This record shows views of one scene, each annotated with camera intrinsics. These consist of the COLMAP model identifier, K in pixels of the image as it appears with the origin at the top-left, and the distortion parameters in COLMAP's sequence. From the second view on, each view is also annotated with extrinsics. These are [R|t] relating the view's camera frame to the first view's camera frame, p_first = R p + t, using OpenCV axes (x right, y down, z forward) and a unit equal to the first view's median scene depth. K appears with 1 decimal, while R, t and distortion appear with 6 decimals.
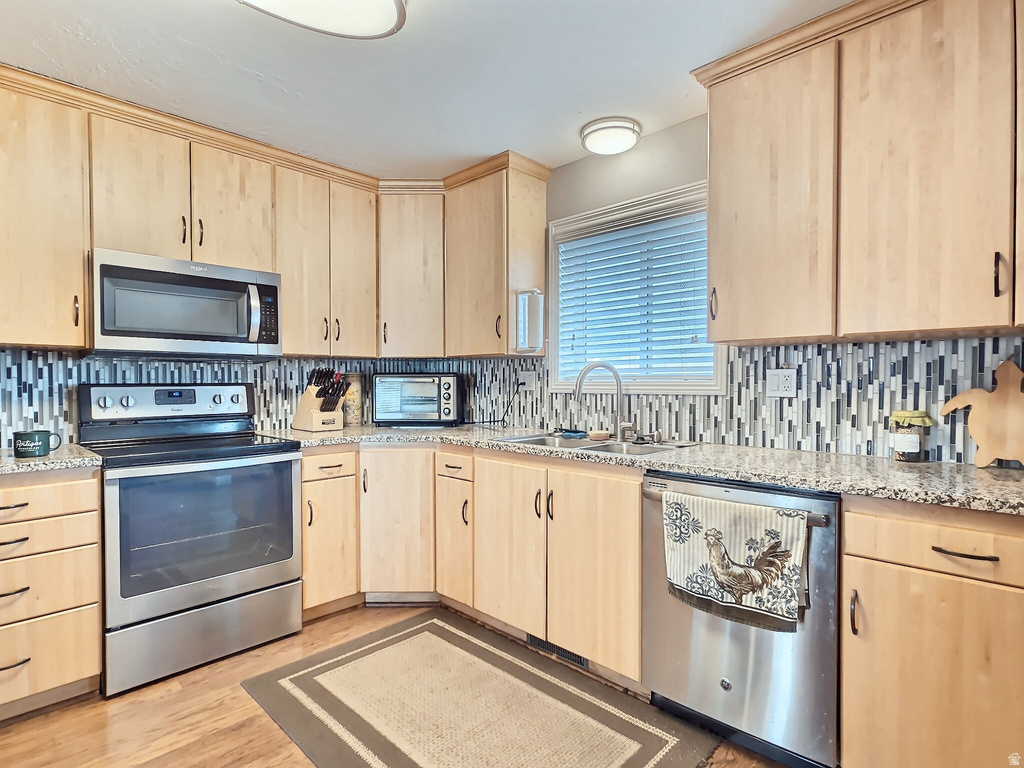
lens RADIAL K [[538.2, 0, 506.1], [0, 538.2, 389.0], [0, 0, 1]] dist [0.000656, -0.001483]
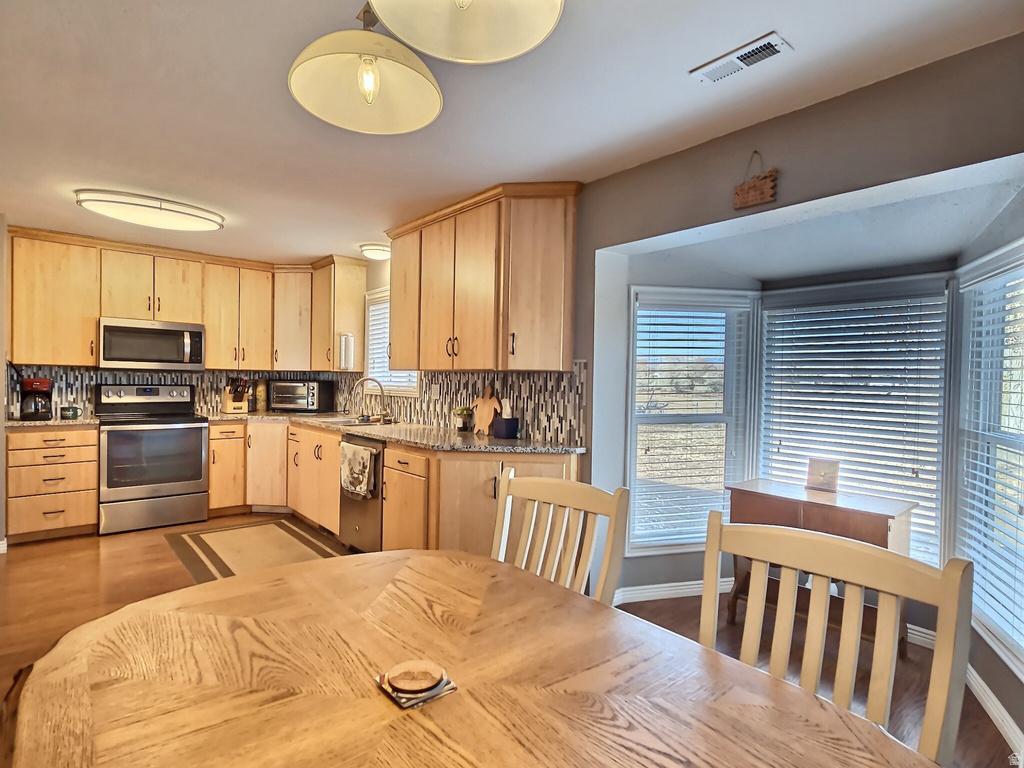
lens RADIAL K [[538.2, 0, 506.1], [0, 538.2, 389.0], [0, 0, 1]] dist [0.000656, -0.001483]
pose [[0.995884, 0.021528, -0.088049, 0.832703], [-0.021349, 0.999768, 0.002975, -0.028644], [0.088092, -0.001083, 0.996112, -0.783696]]
